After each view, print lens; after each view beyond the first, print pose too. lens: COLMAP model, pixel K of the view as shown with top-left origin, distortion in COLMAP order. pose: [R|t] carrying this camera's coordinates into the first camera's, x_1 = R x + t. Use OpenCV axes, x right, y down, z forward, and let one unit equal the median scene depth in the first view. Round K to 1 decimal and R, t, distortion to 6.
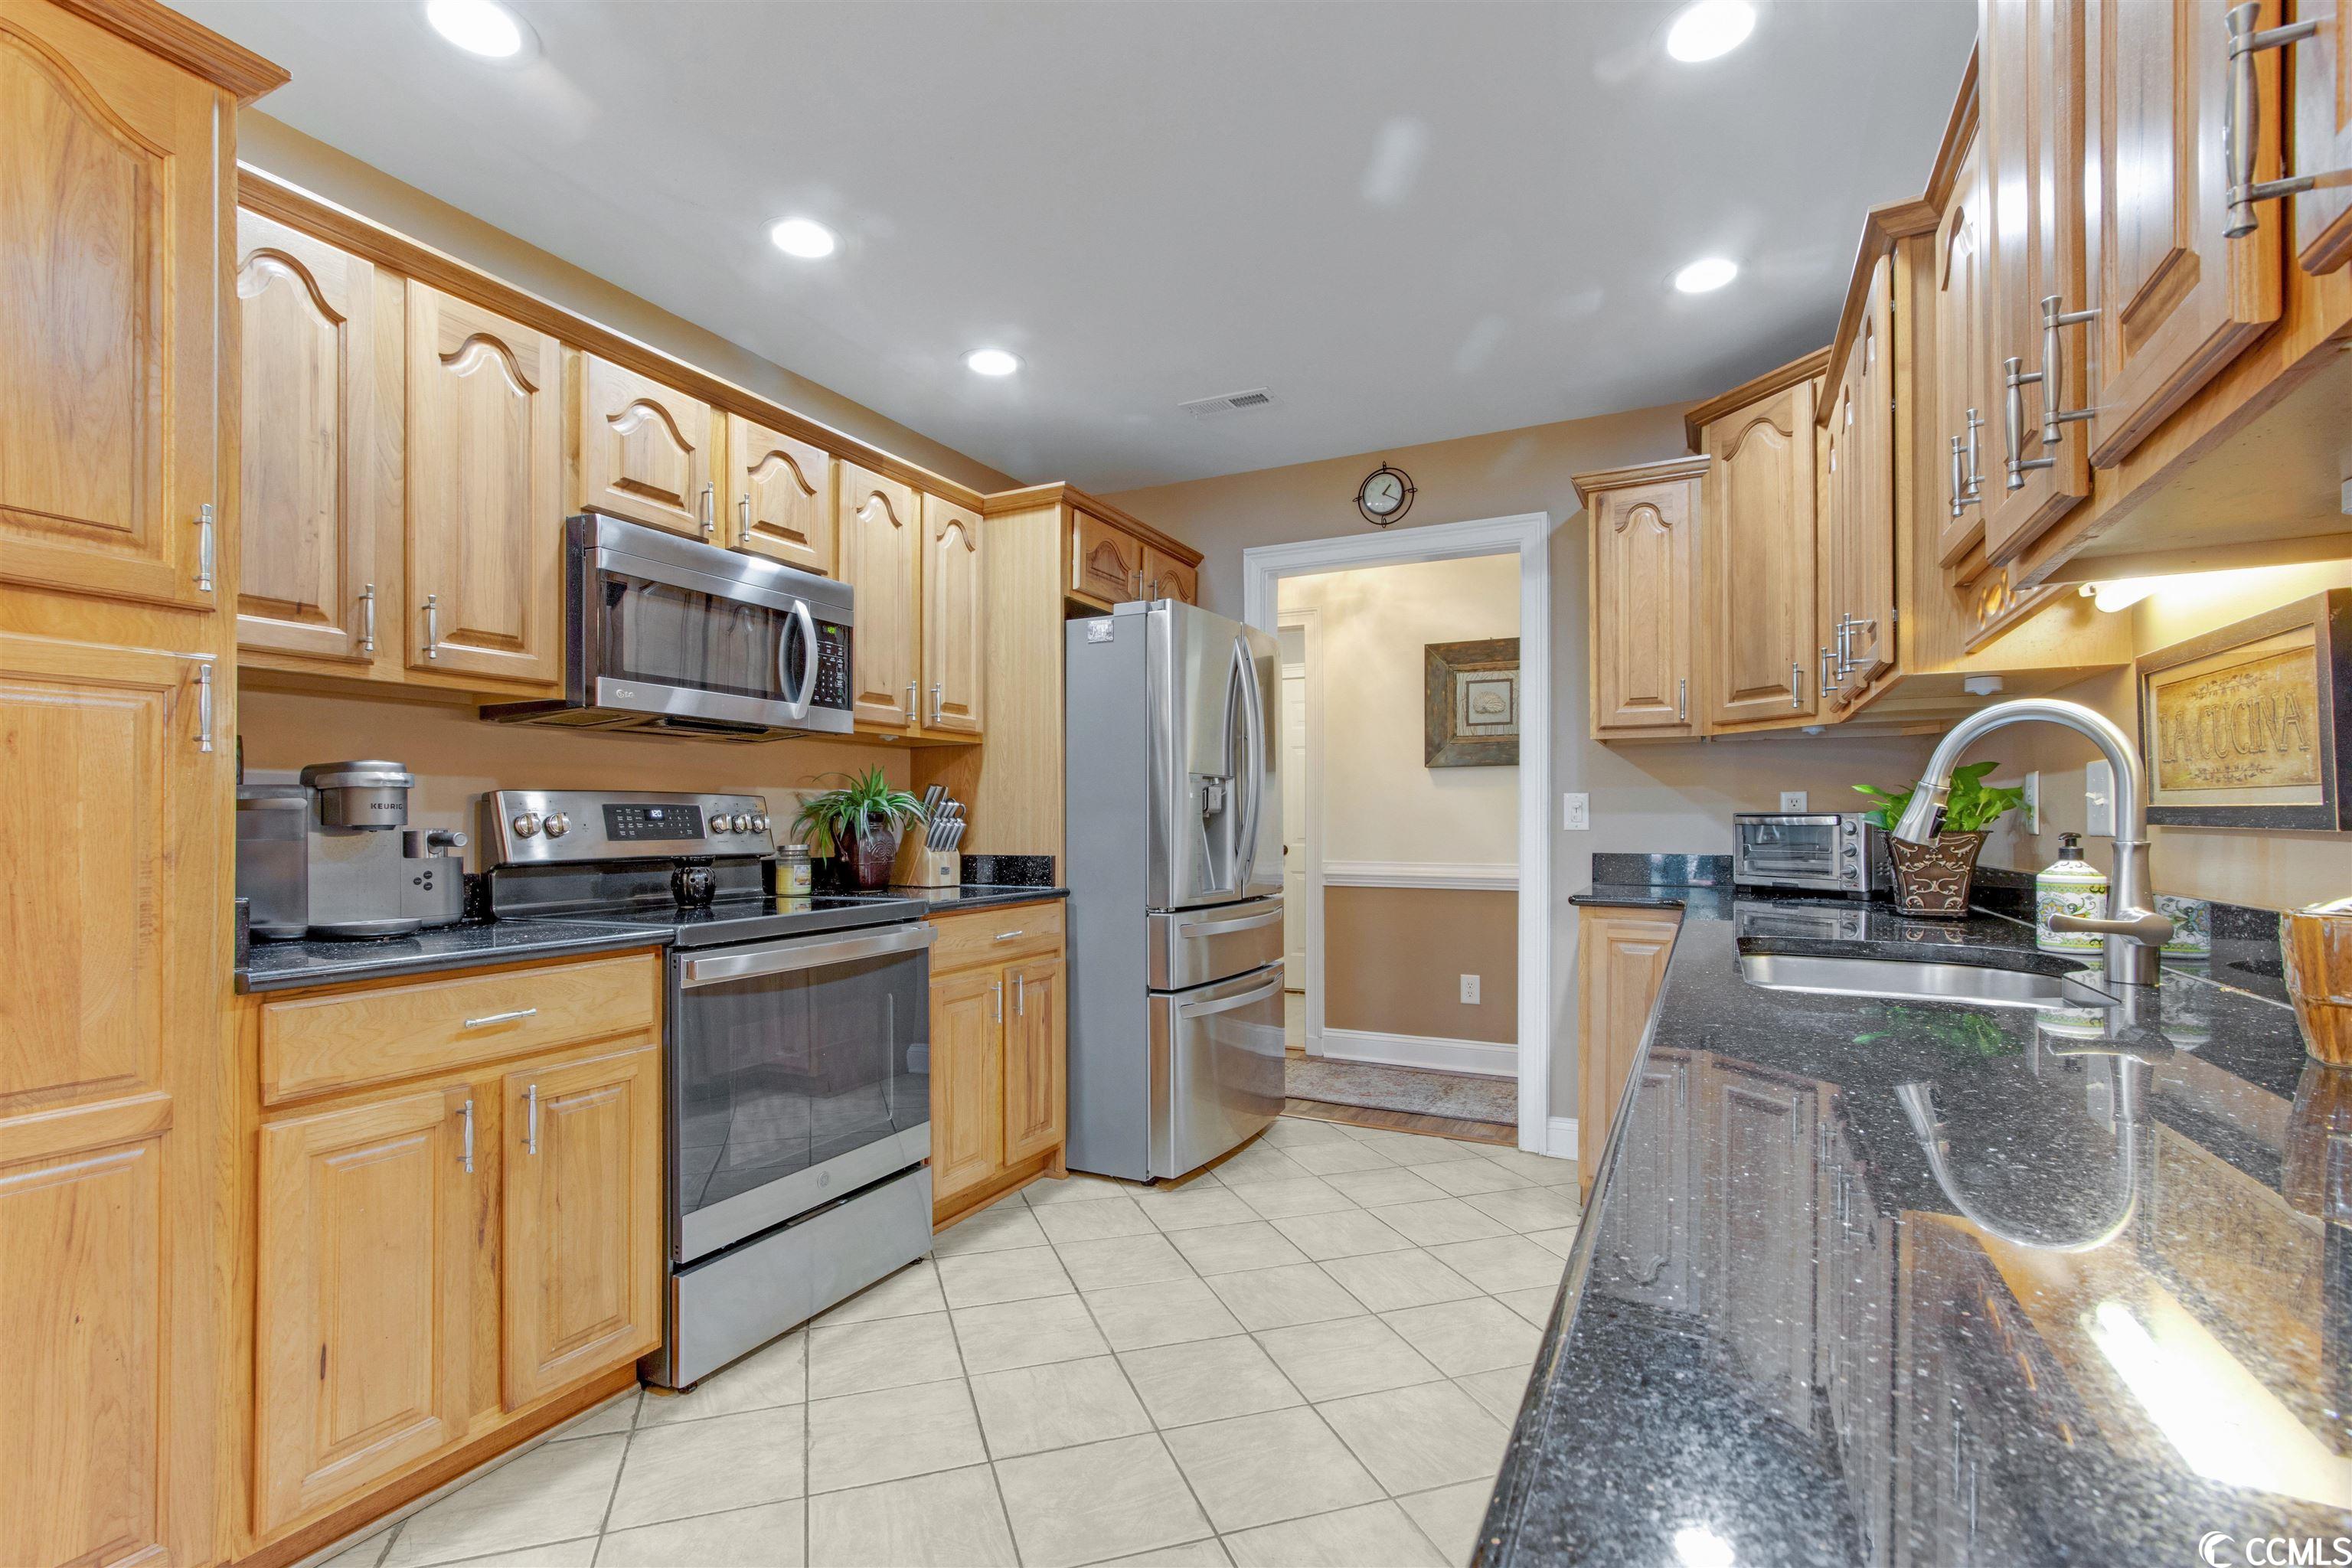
lens RADIAL K [[1085.8, 0, 1118.4], [0, 1085.8, 818.8], [0, 0, 1]] dist [-0.002695, 0.004177]
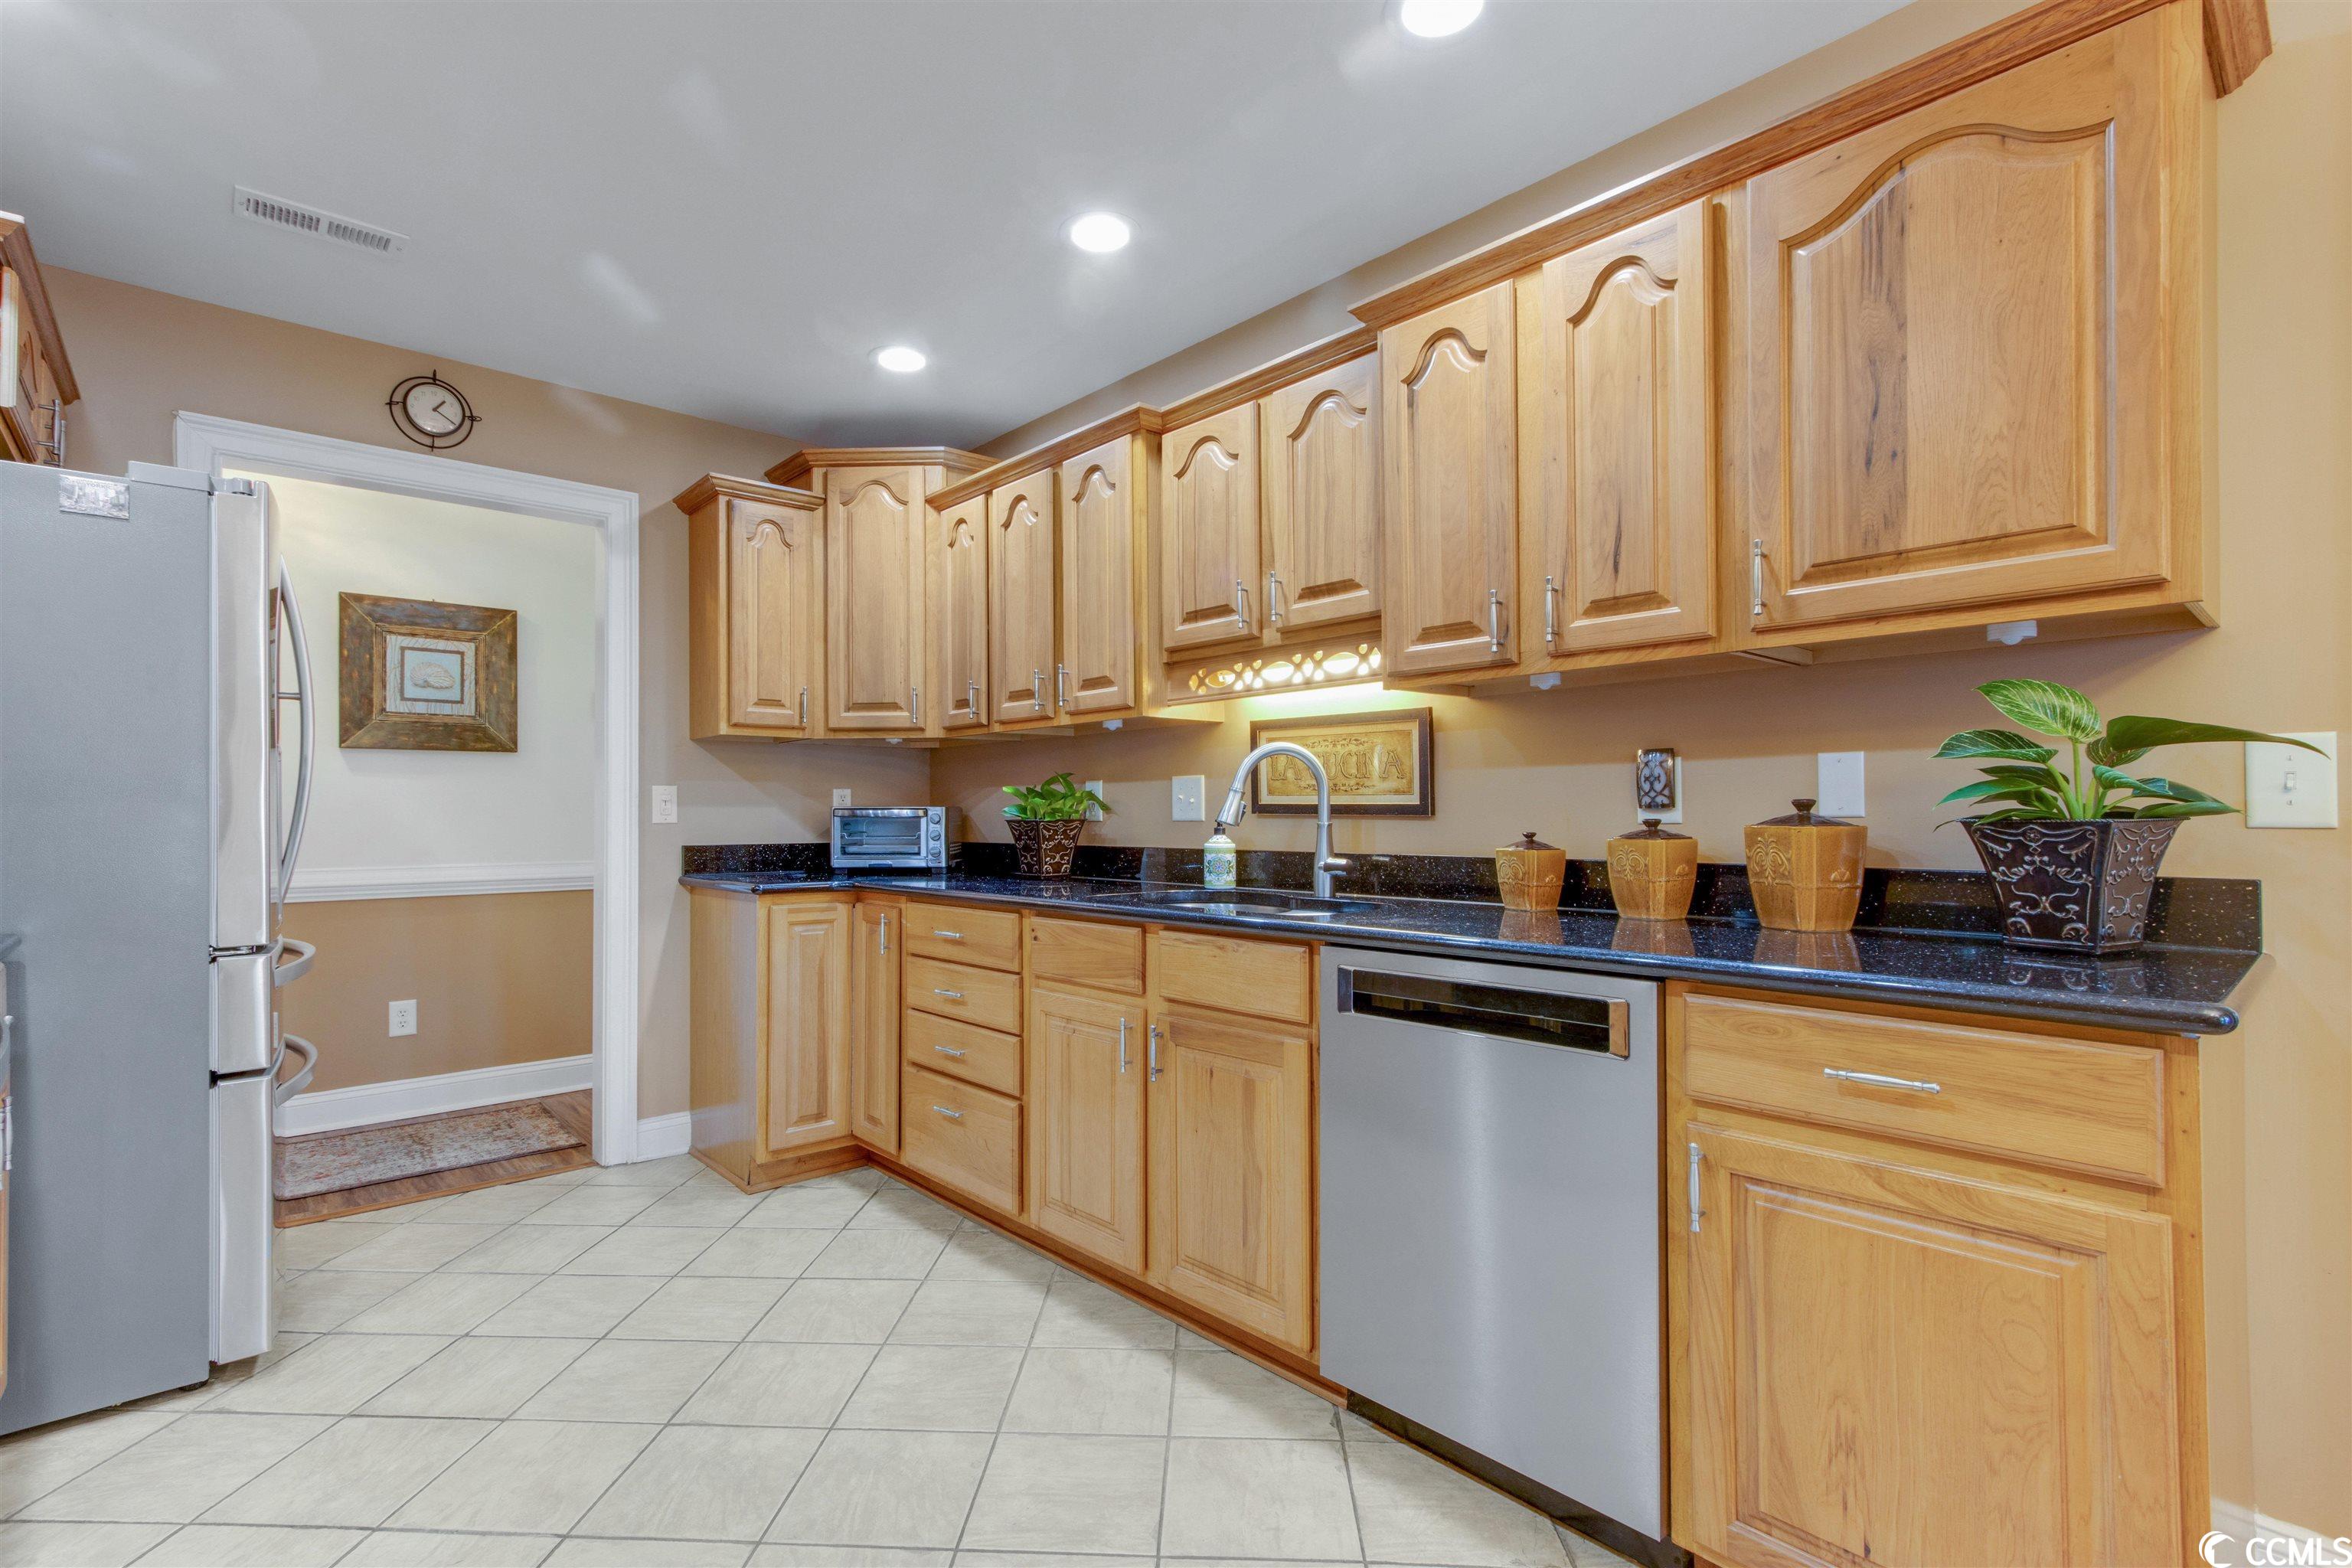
lens RADIAL K [[1085.8, 0, 1173.3], [0, 1085.8, 805.2], [0, 0, 1]] dist [-0.002695, 0.004177]
pose [[0.341661, 0.004935, 0.939810, -0.346355], [0.001987, 0.999980, -0.005973, 0.000793], [-0.939821, 0.003908, 0.341645, 0.221329]]
